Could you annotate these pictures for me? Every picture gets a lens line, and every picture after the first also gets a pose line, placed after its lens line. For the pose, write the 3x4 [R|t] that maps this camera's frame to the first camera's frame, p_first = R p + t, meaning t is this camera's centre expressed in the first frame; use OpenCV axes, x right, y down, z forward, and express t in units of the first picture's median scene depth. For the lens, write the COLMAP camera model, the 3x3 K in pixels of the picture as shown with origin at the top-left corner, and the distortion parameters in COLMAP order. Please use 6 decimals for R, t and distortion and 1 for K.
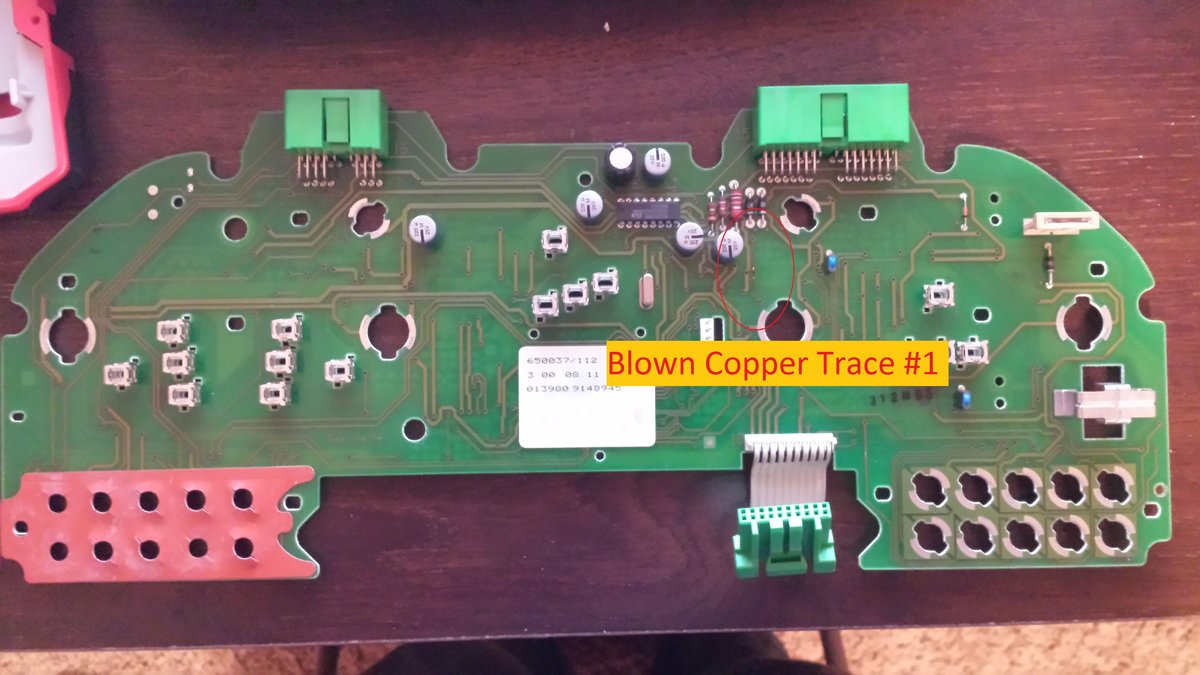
lens RADIAL K [[1044.0, 0, 600.0], [0, 1044.0, 337.5], [0, 0, 1]] dist [0.005973, 0.000121]
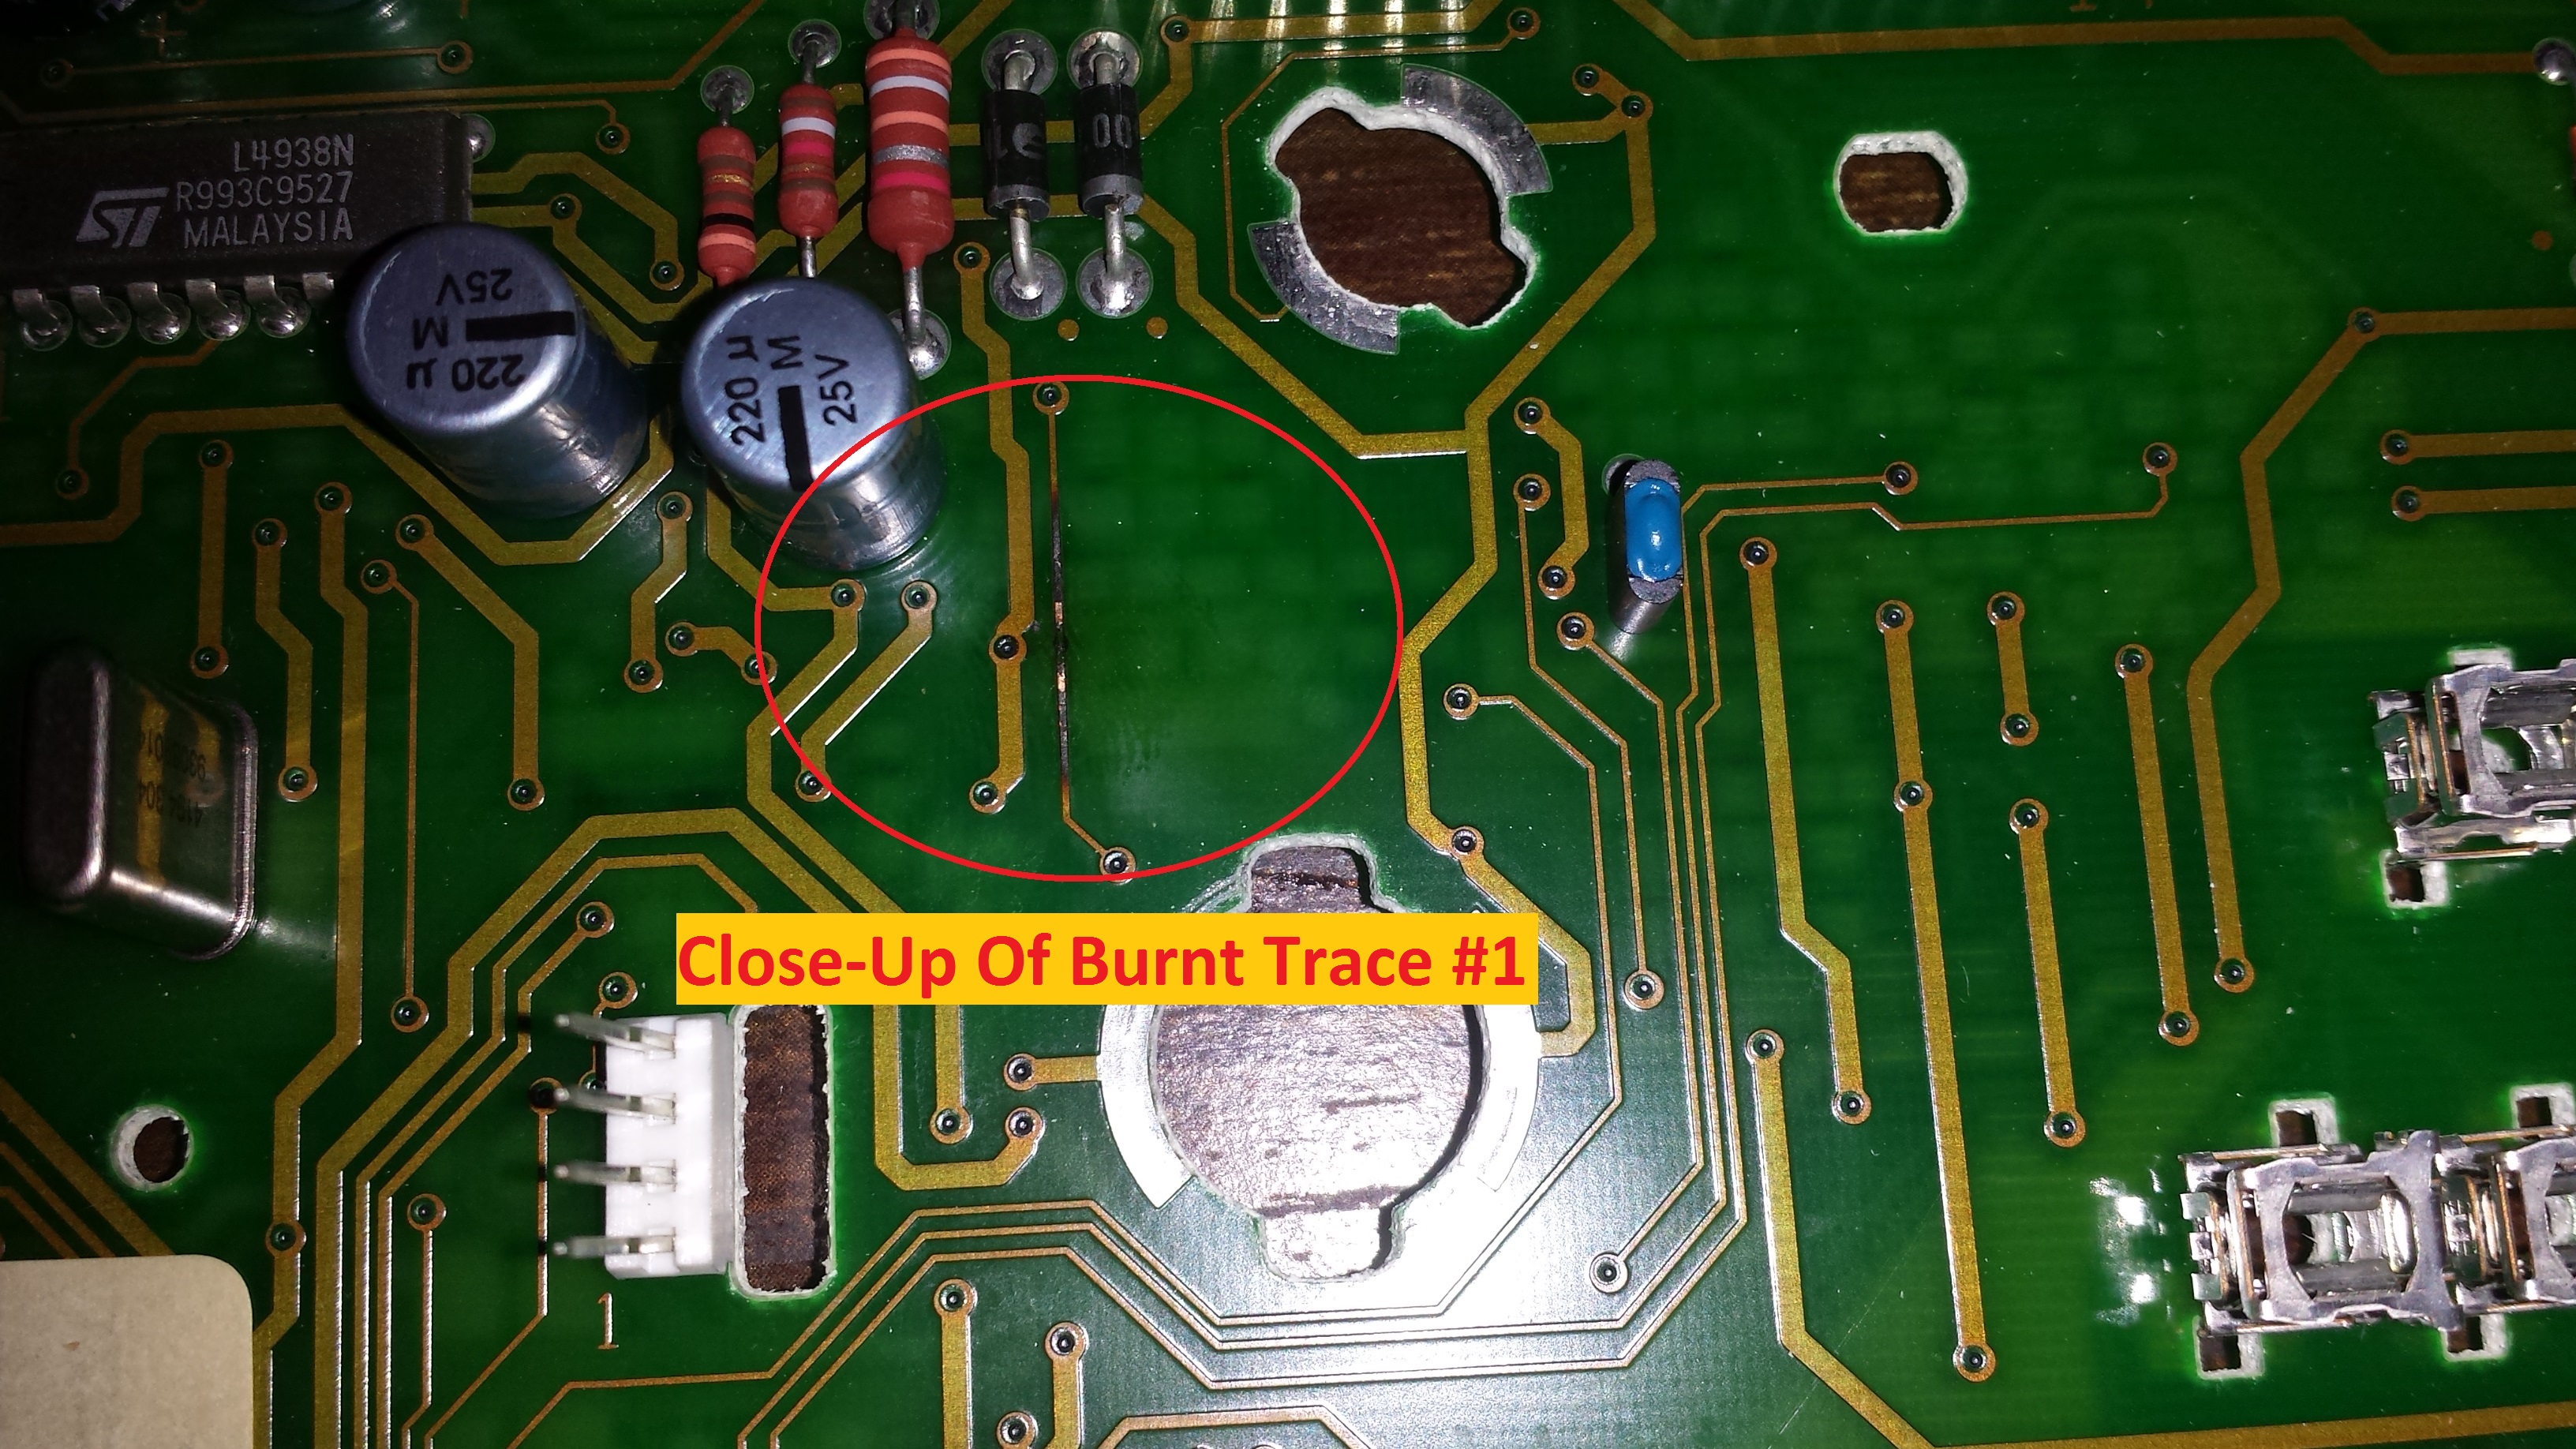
lens RADIAL K [[2291.2, 0, 1288.0], [0, 2291.2, 724.5], [0, 0, 1]] dist [0.007271, 0.001822]
pose [[0.999089, -0.034685, 0.024858, 0.168069], [0.038405, 0.984784, -0.169486, -0.003203], [-0.018601, 0.170287, 0.985219, 0.719590]]
